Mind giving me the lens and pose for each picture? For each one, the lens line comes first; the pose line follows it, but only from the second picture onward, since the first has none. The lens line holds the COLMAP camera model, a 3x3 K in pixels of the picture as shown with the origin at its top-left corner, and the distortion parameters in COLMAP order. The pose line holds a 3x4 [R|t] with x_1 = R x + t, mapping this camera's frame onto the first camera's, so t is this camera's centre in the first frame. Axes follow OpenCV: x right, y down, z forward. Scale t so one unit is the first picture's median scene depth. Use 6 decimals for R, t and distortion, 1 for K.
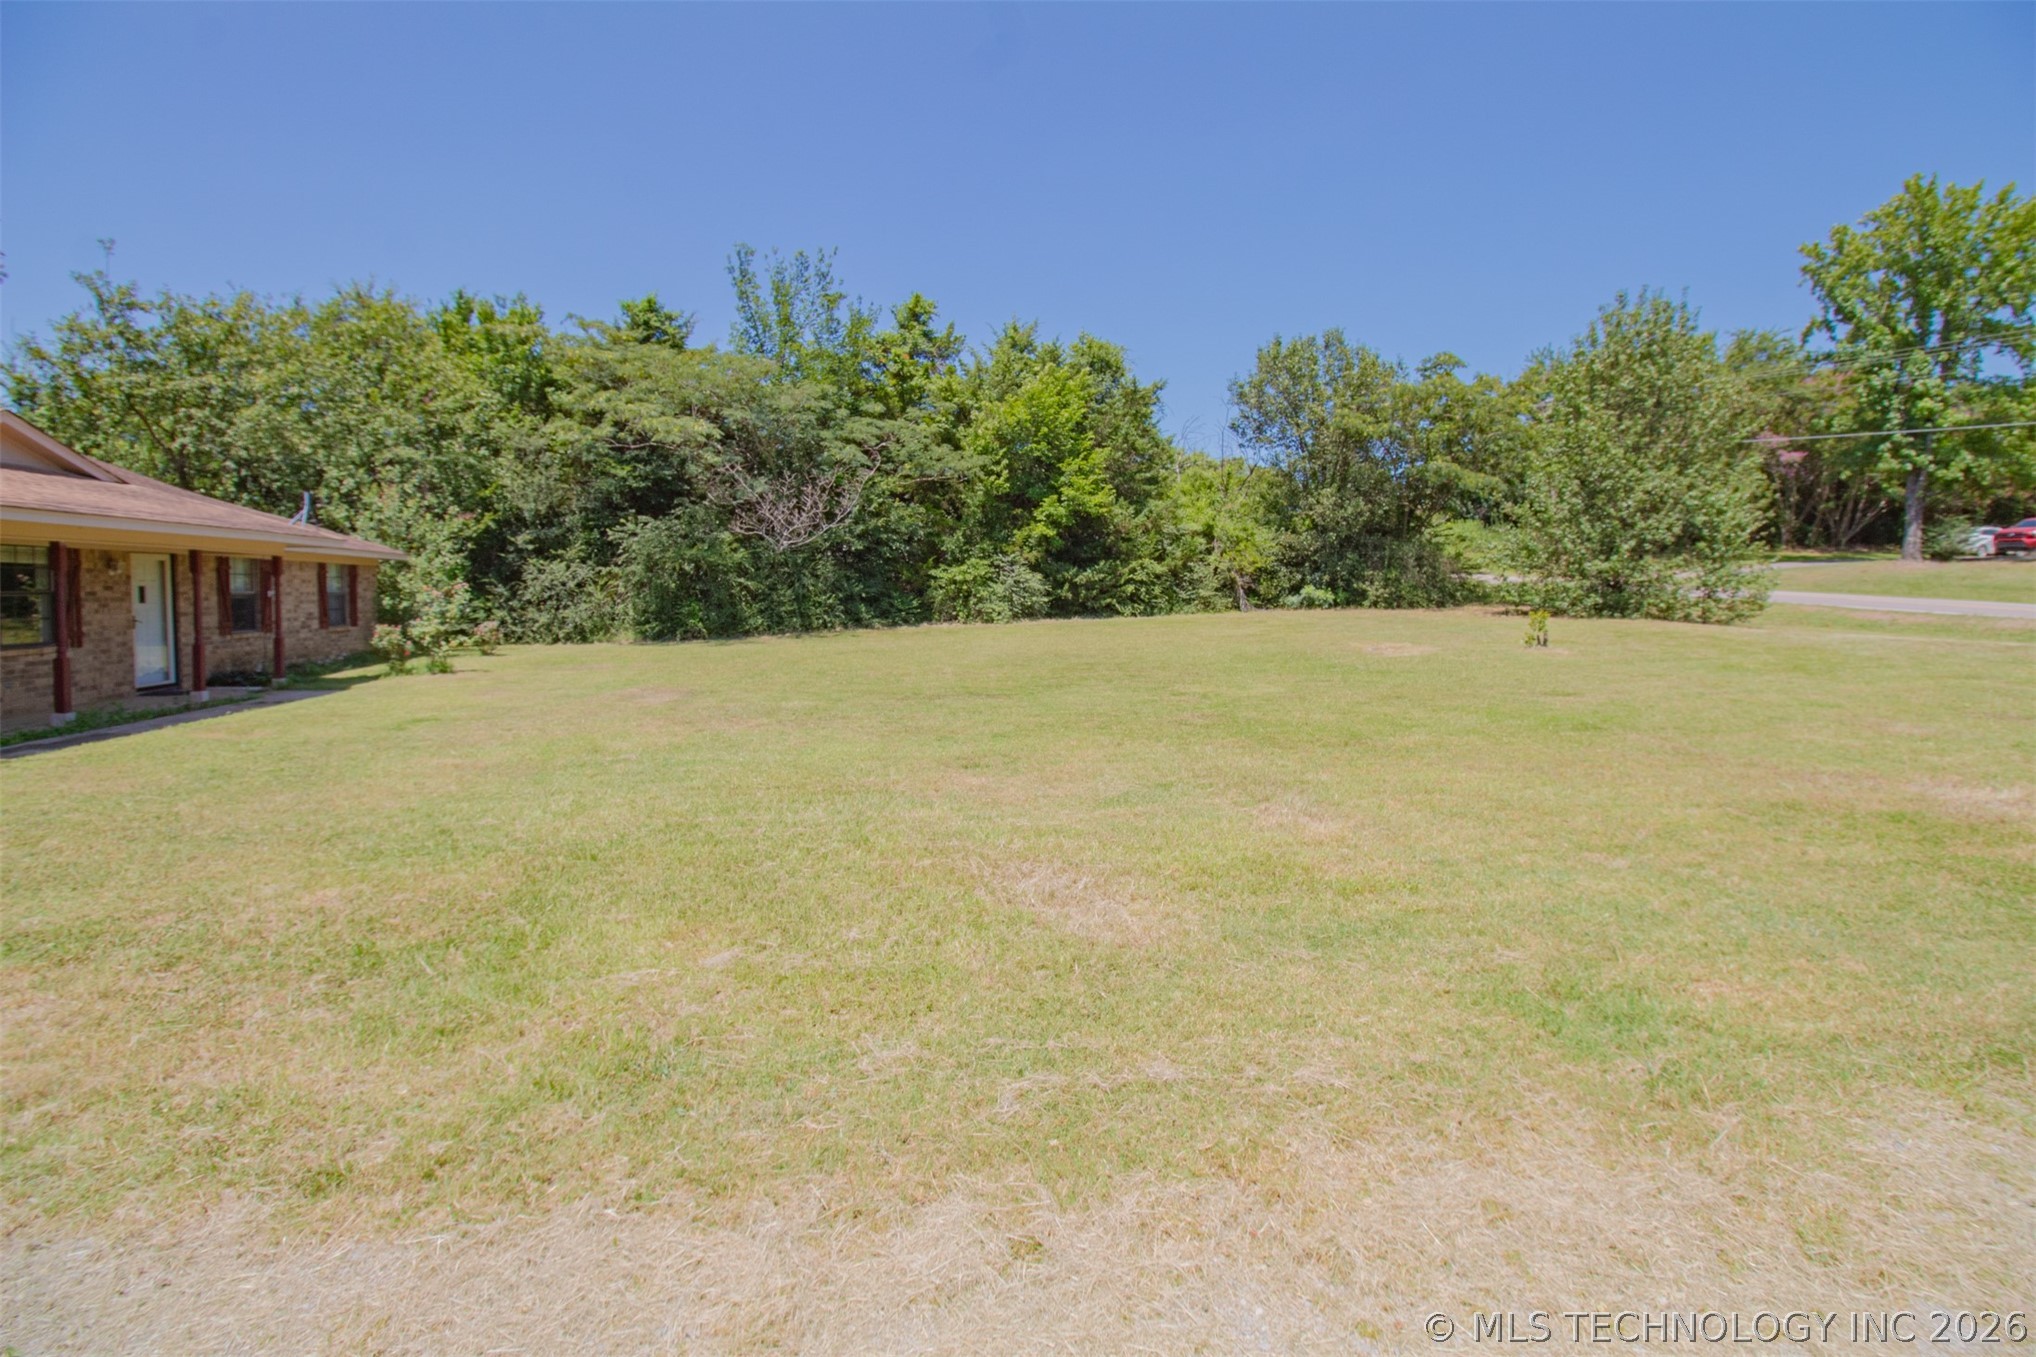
lens RADIAL K [[947.0, 0, 1037.2], [0, 947.0, 655.2], [0, 0, 1]] dist [0.005244, -0.014945]
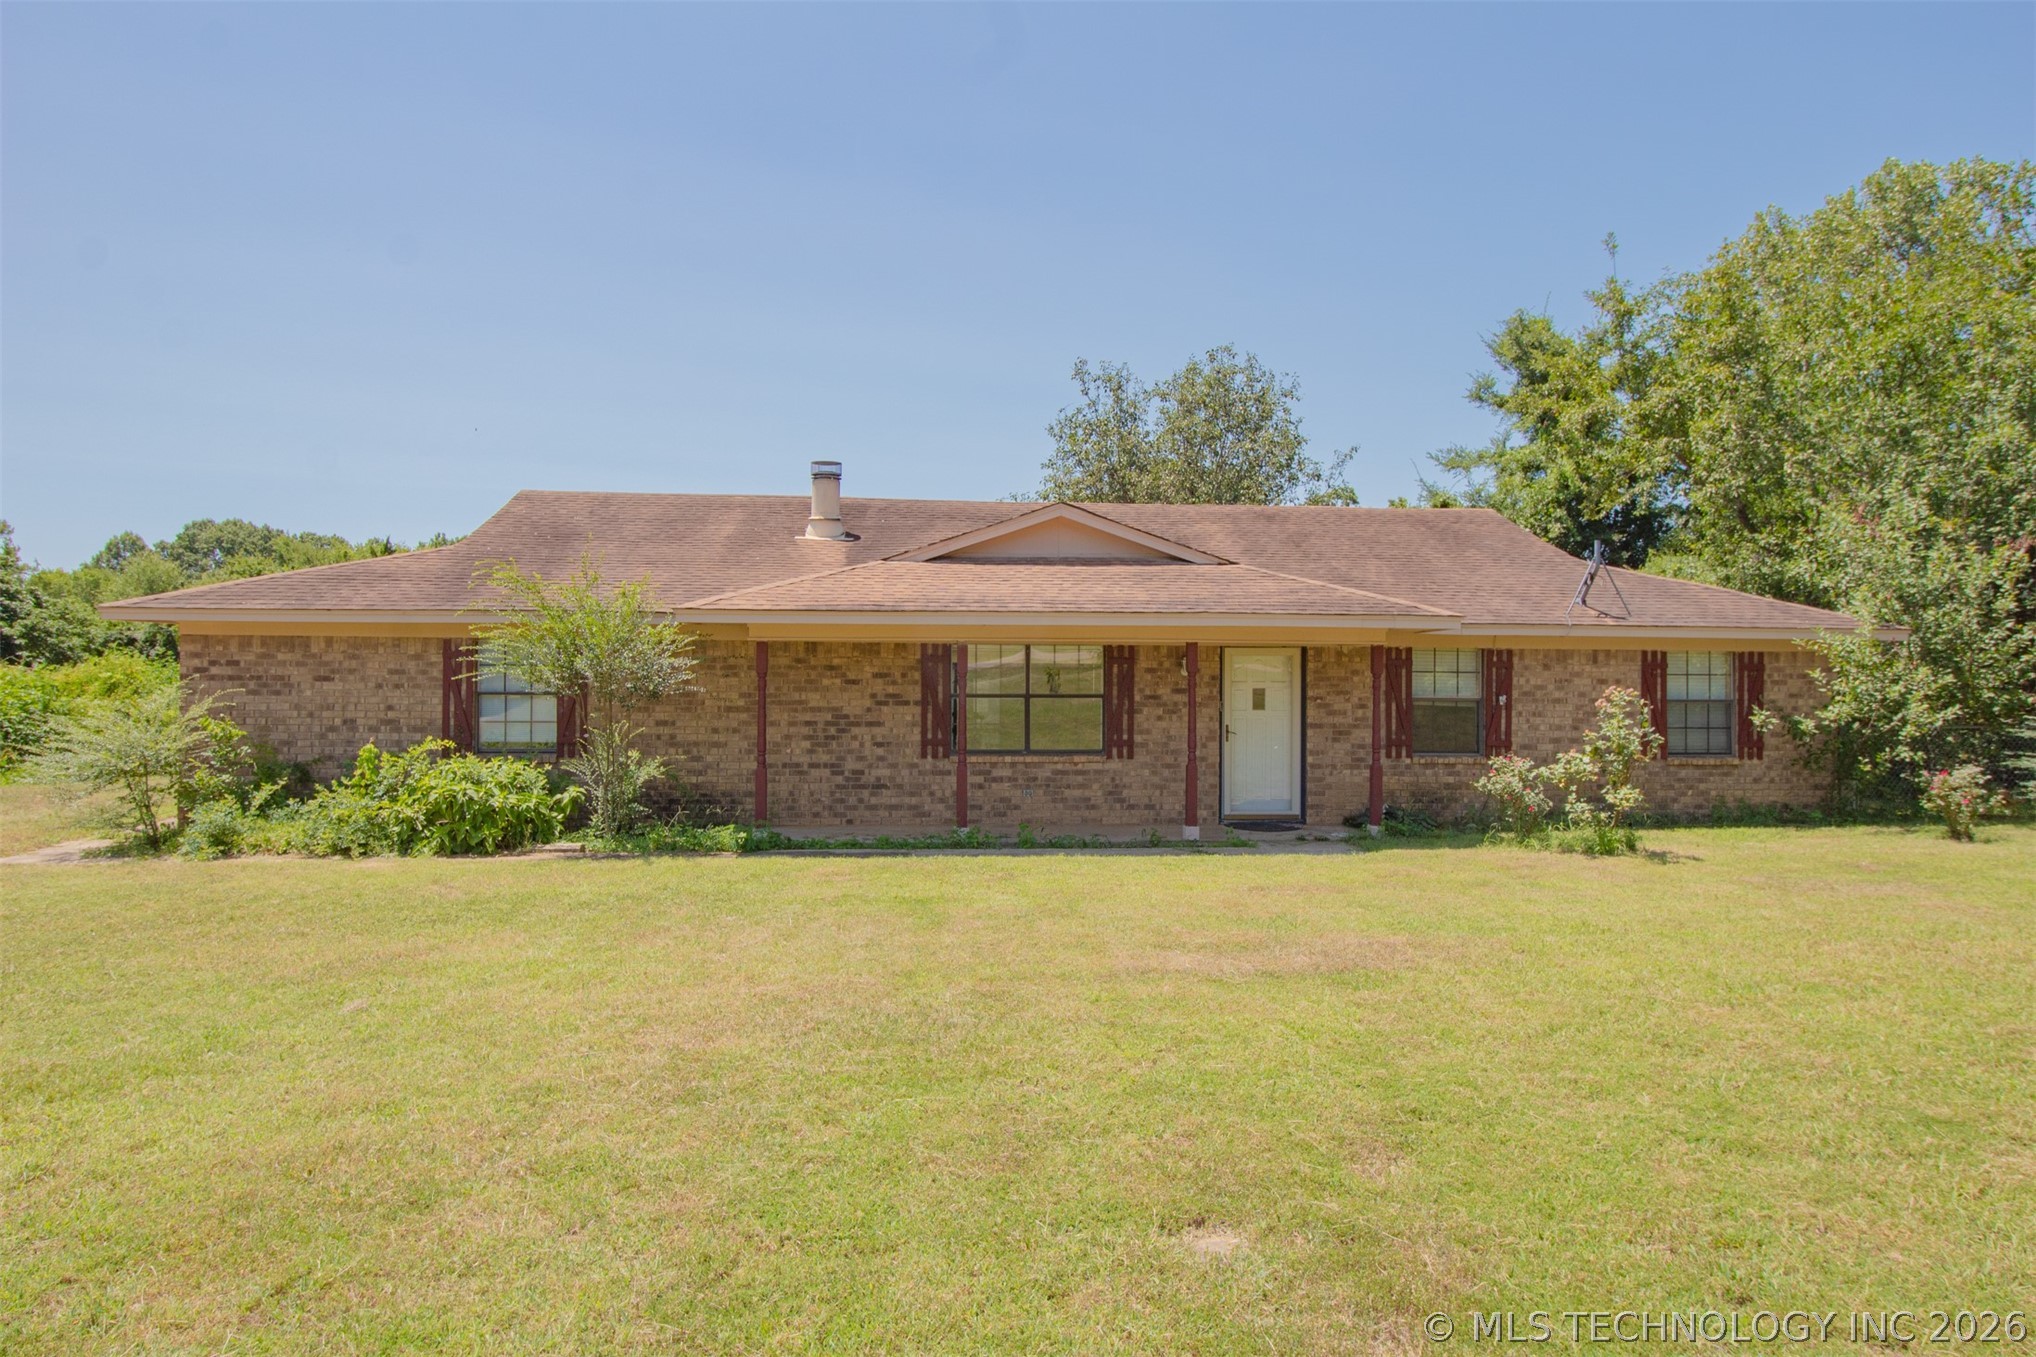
lens RADIAL K [[1323.4, 0, 1018.5], [0, 1323.4, 640.1], [0, 0, 1]] dist [0.008682, -0.000916]
pose [[-0.121123, -0.033282, -0.992079, 0.138798], [-0.071484, 0.997135, -0.024724, -0.052166], [0.990060, 0.067923, -0.123155, 0.674797]]
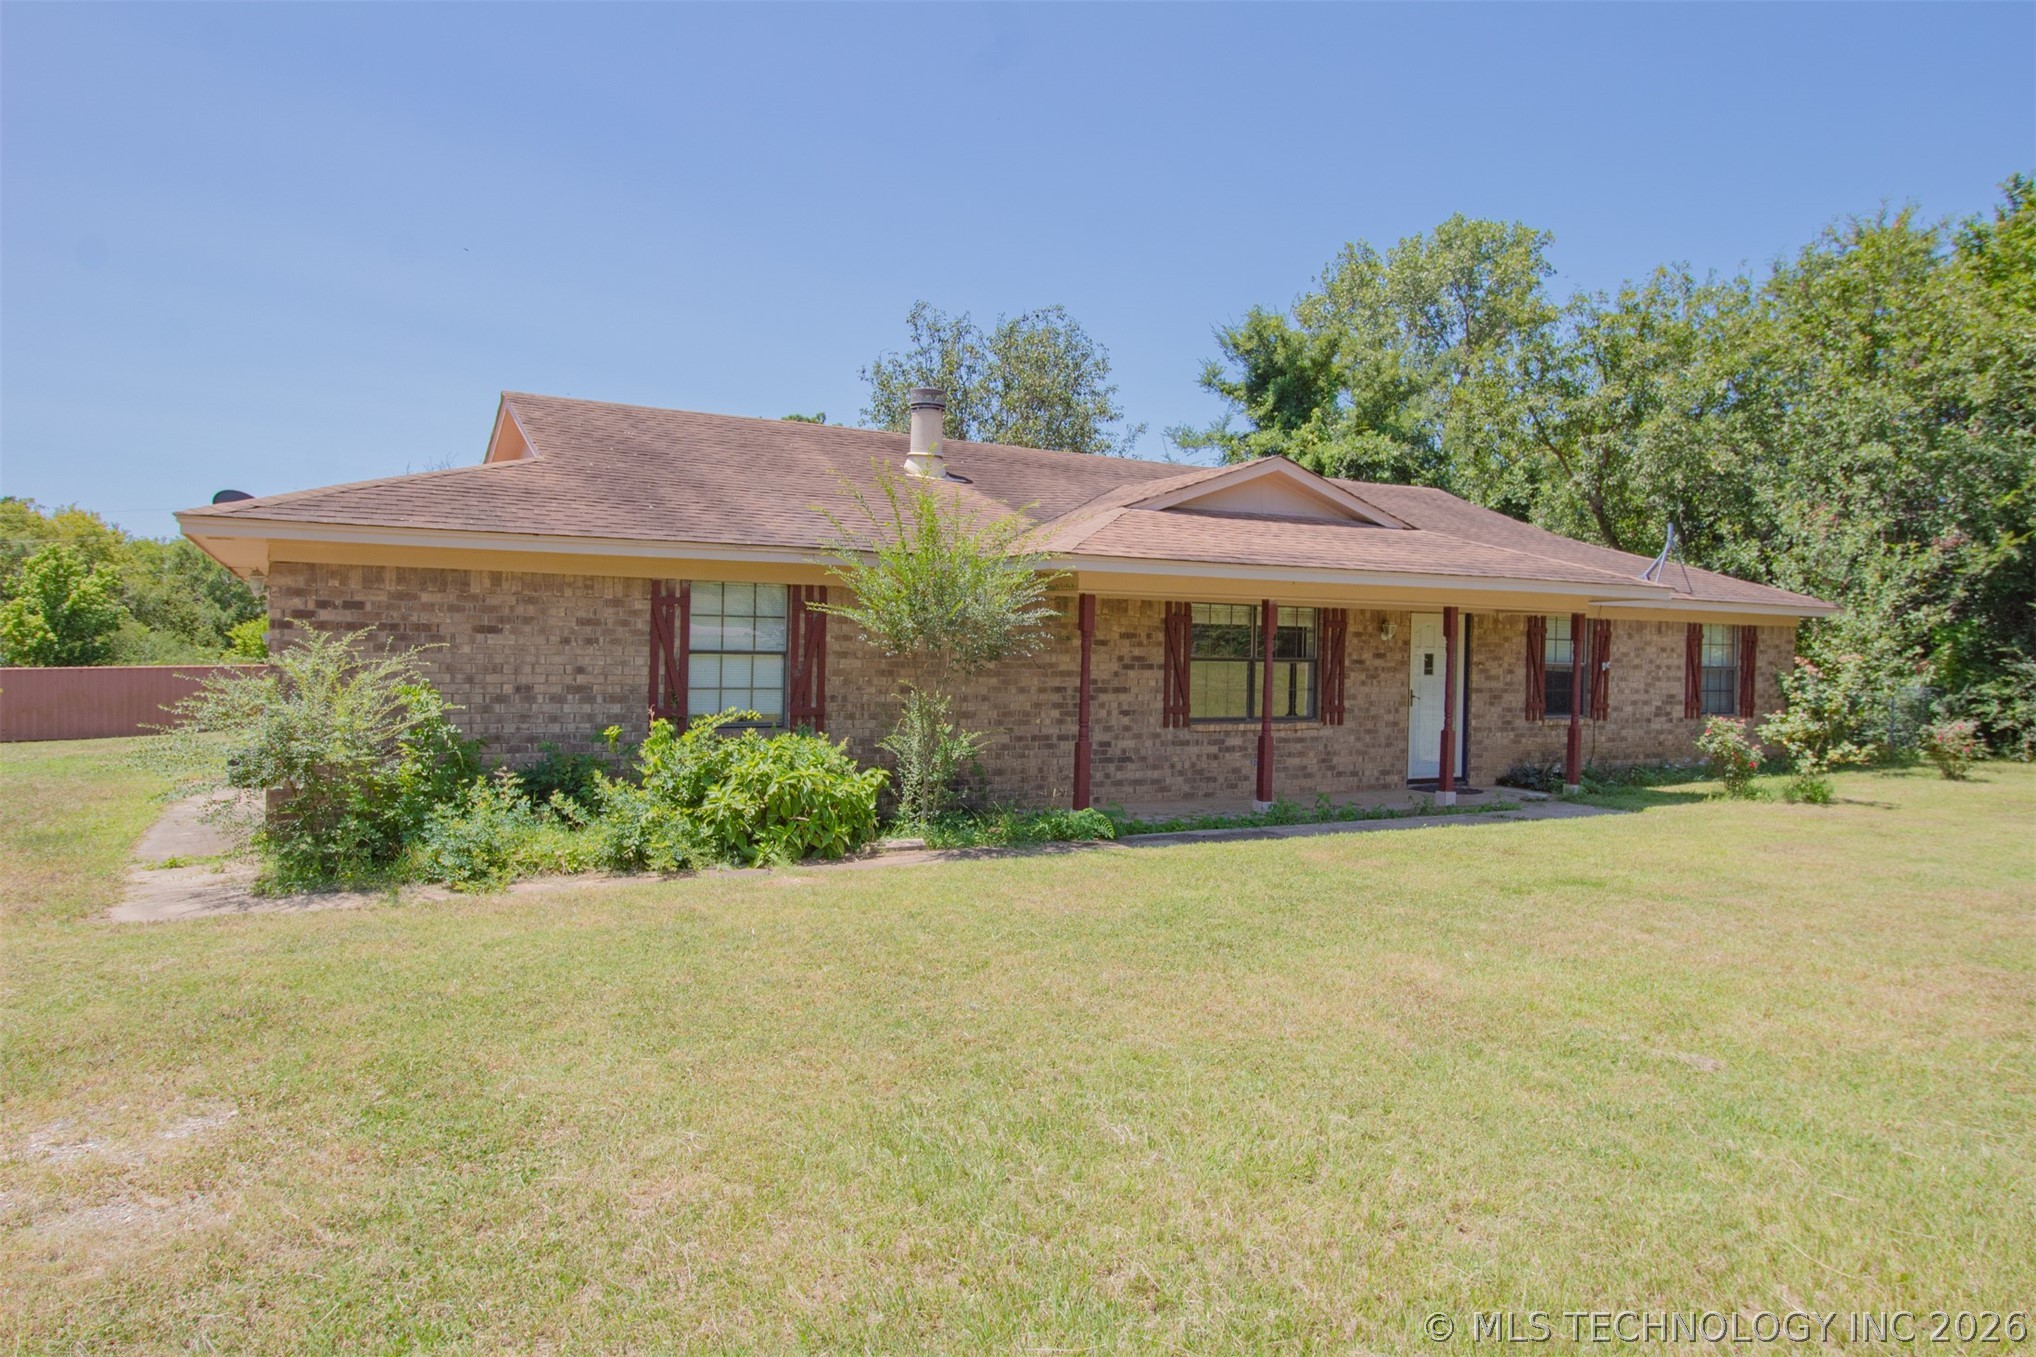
lens RADIAL K [[1309.2, 0, 1027.6], [0, 1309.2, 643.4], [0, 0, 1]] dist [0.007699, 0.000053]
pose [[0.295032, -0.002765, -0.955483, 0.017421], [-0.078636, 0.996533, -0.027165, -0.017796], [0.952246, 0.083150, 0.293792, 0.244137]]
